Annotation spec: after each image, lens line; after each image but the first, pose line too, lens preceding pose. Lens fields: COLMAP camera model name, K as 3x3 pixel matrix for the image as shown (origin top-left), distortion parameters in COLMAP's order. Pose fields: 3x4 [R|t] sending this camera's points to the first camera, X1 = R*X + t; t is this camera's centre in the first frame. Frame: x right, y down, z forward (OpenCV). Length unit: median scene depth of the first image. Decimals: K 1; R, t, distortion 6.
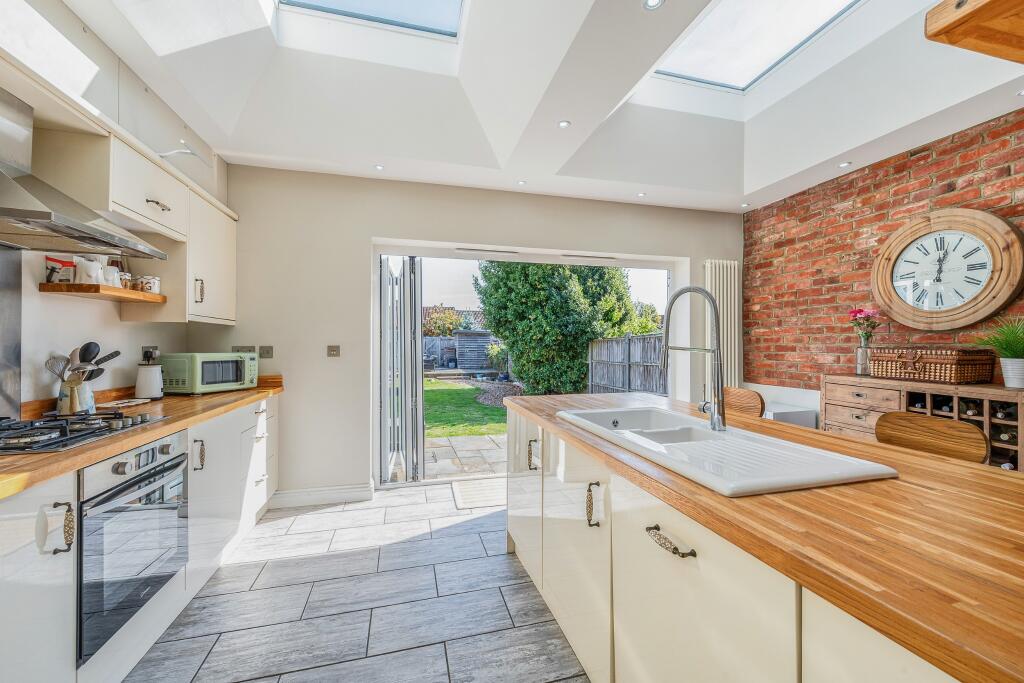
lens RADIAL K [[412.4, 0, 512.0], [0, 412.4, 341.5], [0, 0, 1]] dist [-0.000569, 0.000006]
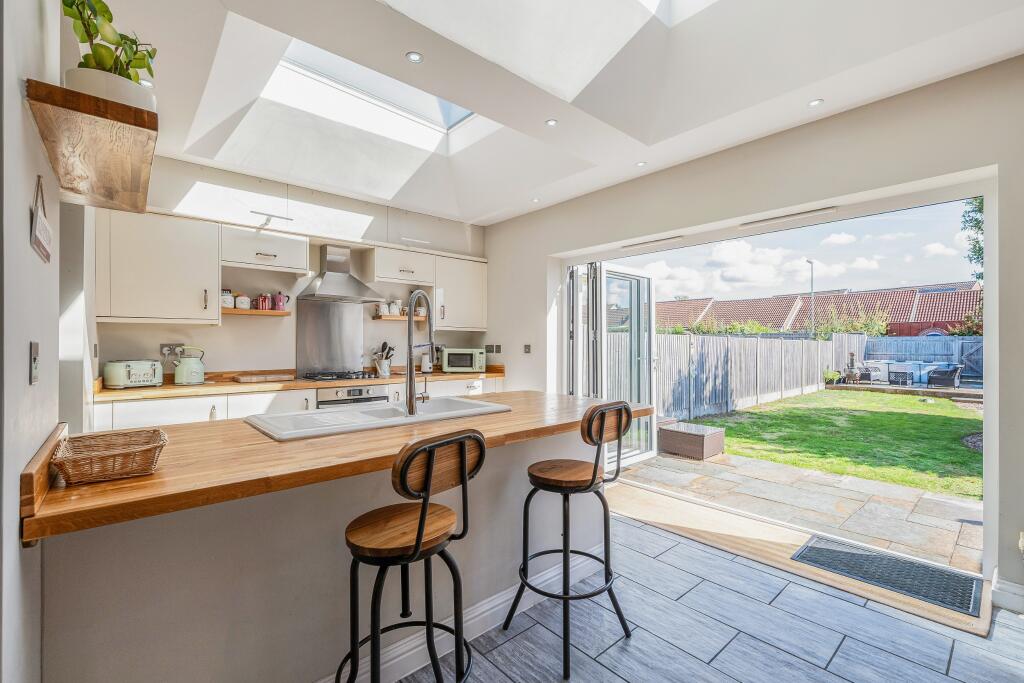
lens RADIAL K [[442.1, 0, 512.0], [0, 442.1, 341.5], [0, 0, 1]] dist [0.000107, 0.000038]
pose [[0.450682, -0.001544, -0.892683, 0.828482], [-0.001708, 0.999995, -0.002592, 0.004094], [0.892683, 0.002693, 0.450678, 0.346097]]
